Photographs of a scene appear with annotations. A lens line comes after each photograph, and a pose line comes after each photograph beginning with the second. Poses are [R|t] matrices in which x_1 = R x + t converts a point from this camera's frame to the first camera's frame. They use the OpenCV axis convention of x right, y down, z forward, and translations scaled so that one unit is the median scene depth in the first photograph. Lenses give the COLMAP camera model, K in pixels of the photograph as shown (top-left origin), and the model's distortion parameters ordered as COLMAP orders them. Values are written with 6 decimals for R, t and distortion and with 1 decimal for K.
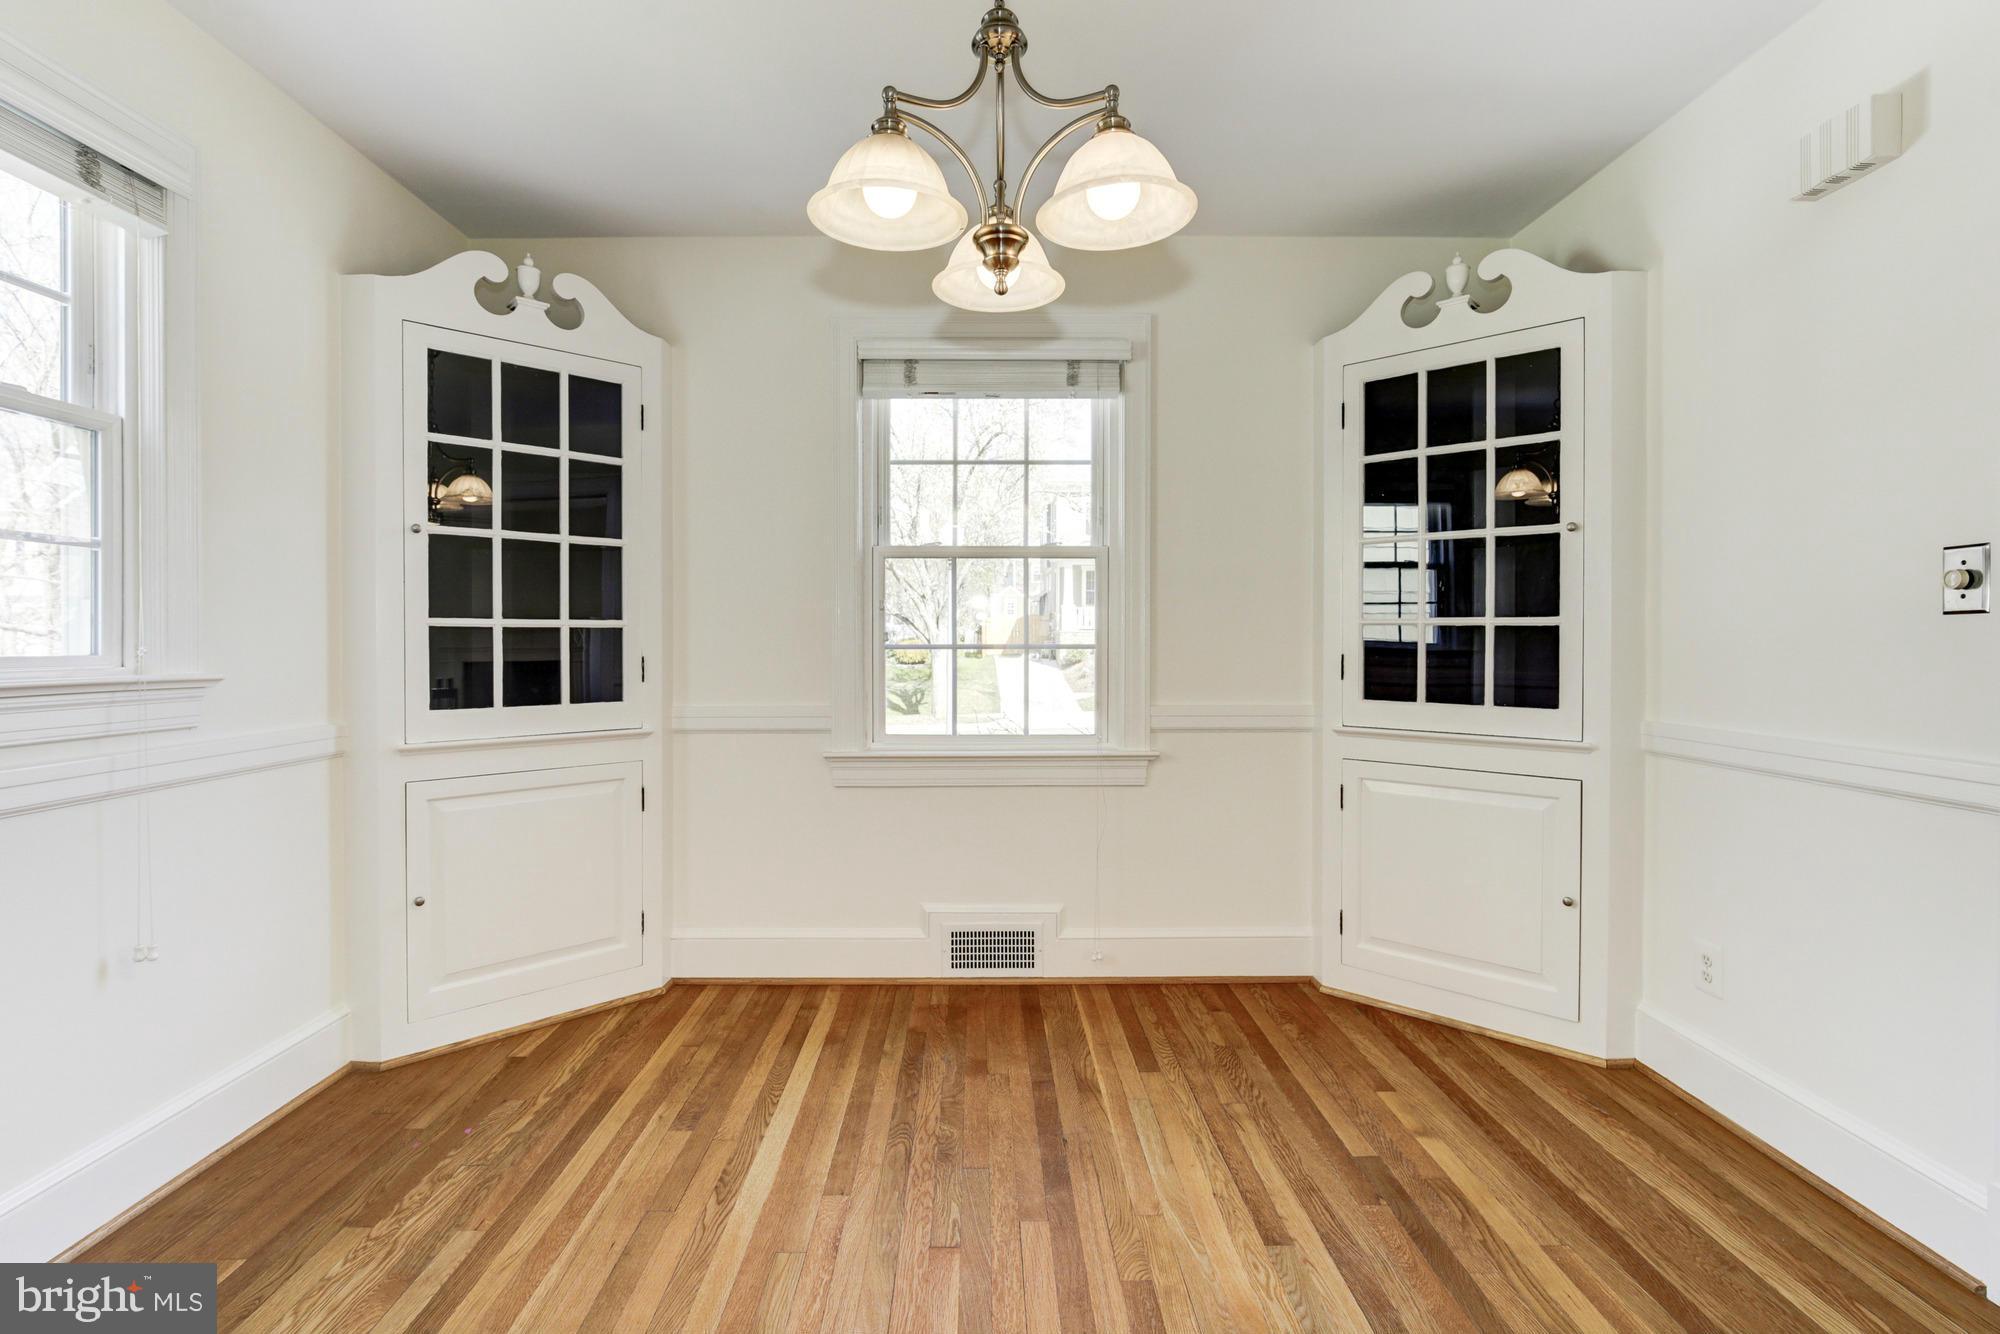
lens RADIAL K [[963.2, 0, 1000.0], [0, 963.2, 667.0], [0, 0, 1]] dist [-0.016910, 0.000019]
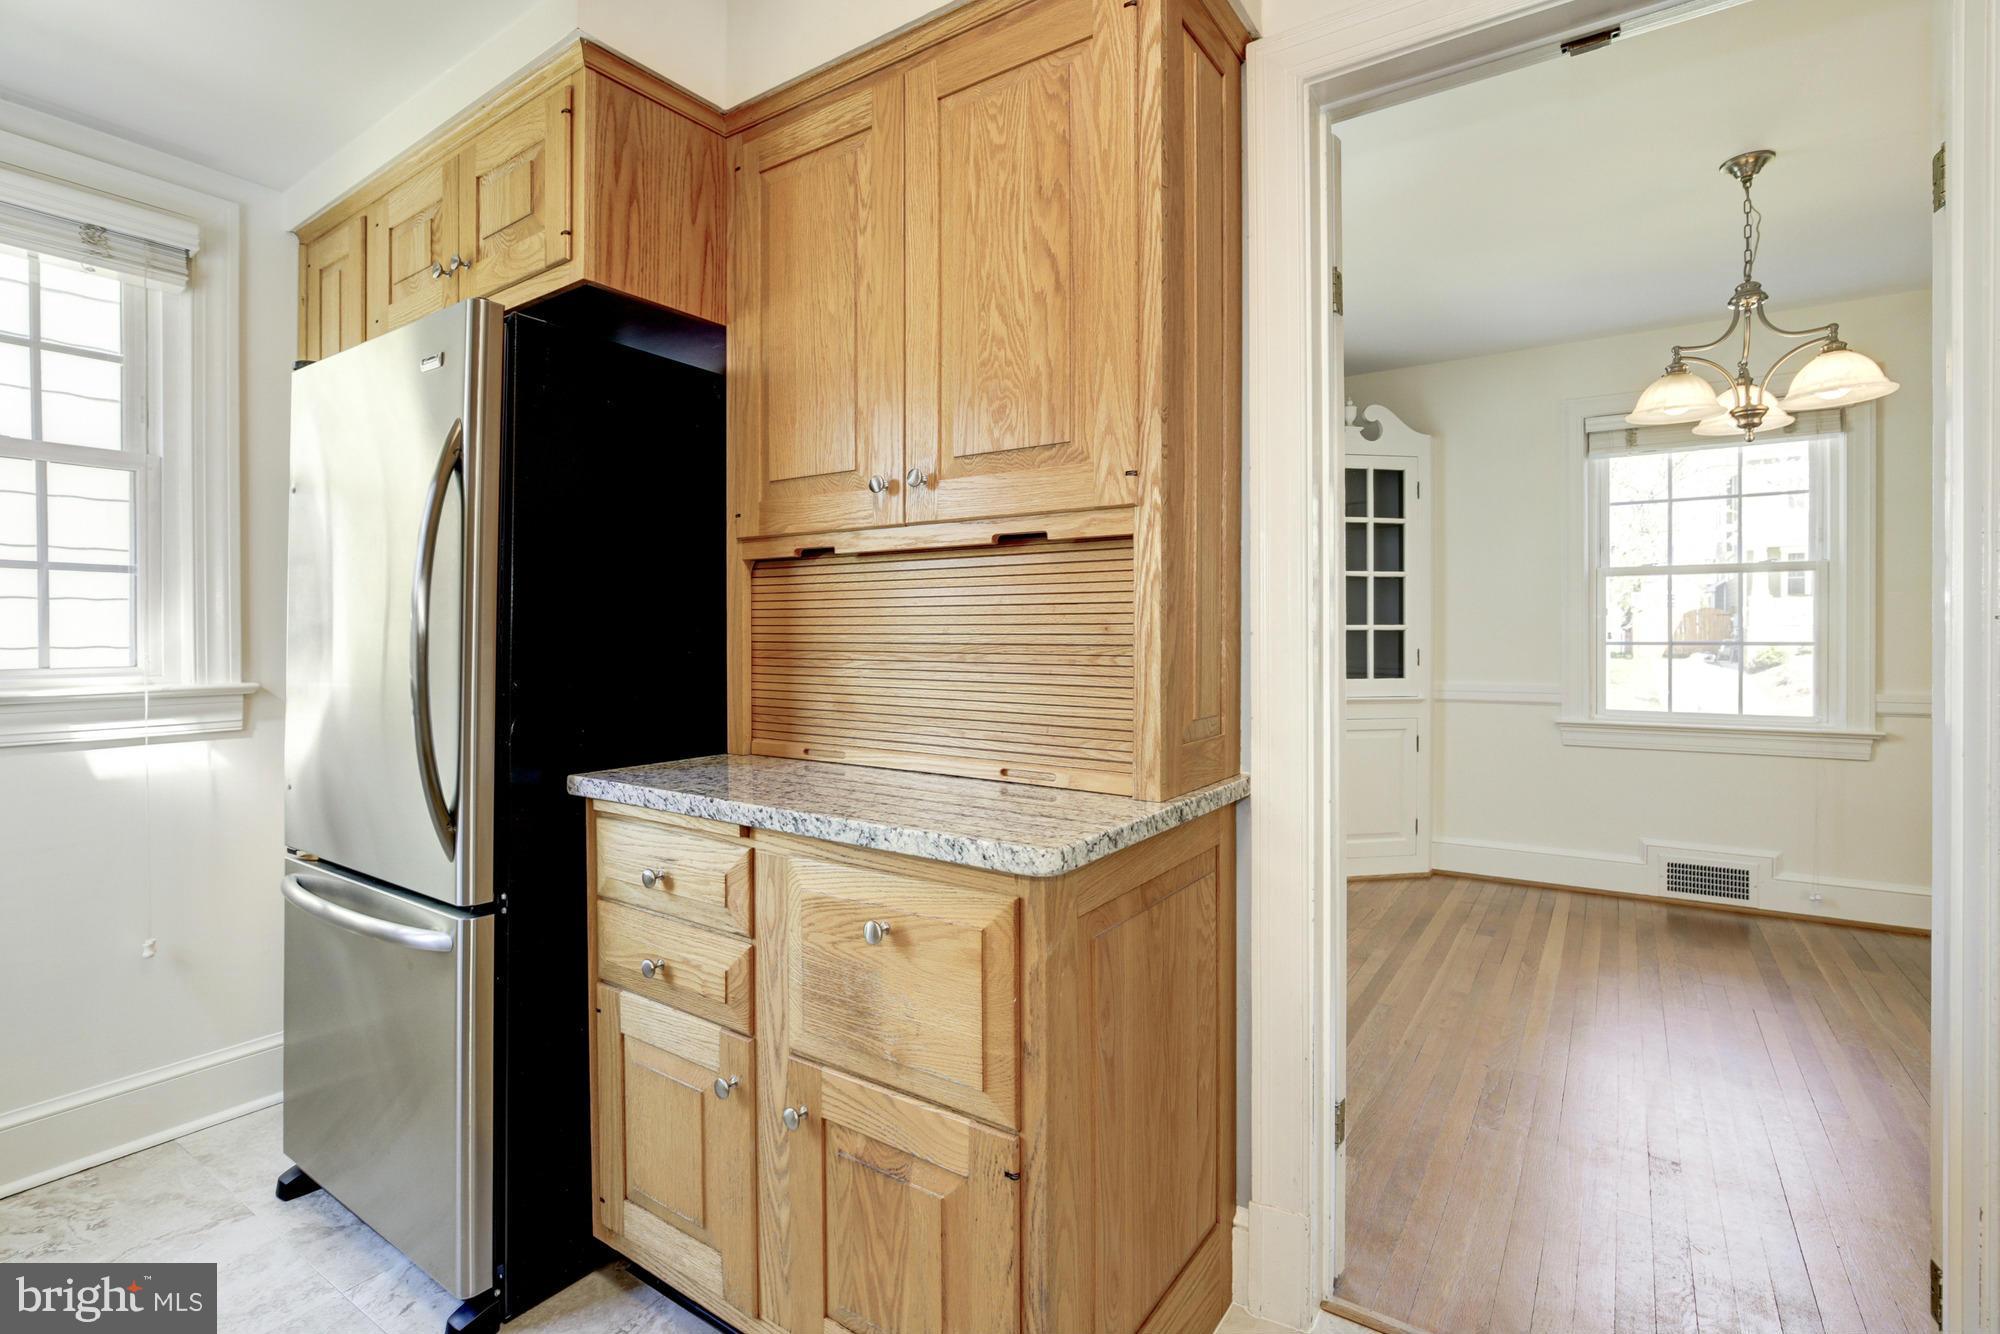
lens RADIAL K [[922.6, 0, 989.6], [0, 922.6, 640.1], [0, 0, 1]] dist [-0.011001, 0.000878]
pose [[0.809354, 0.002671, -0.587315, -0.068681], [-0.016386, 0.999703, -0.018034, 0.013027], [0.587092, 0.024219, 0.809158, -0.572743]]
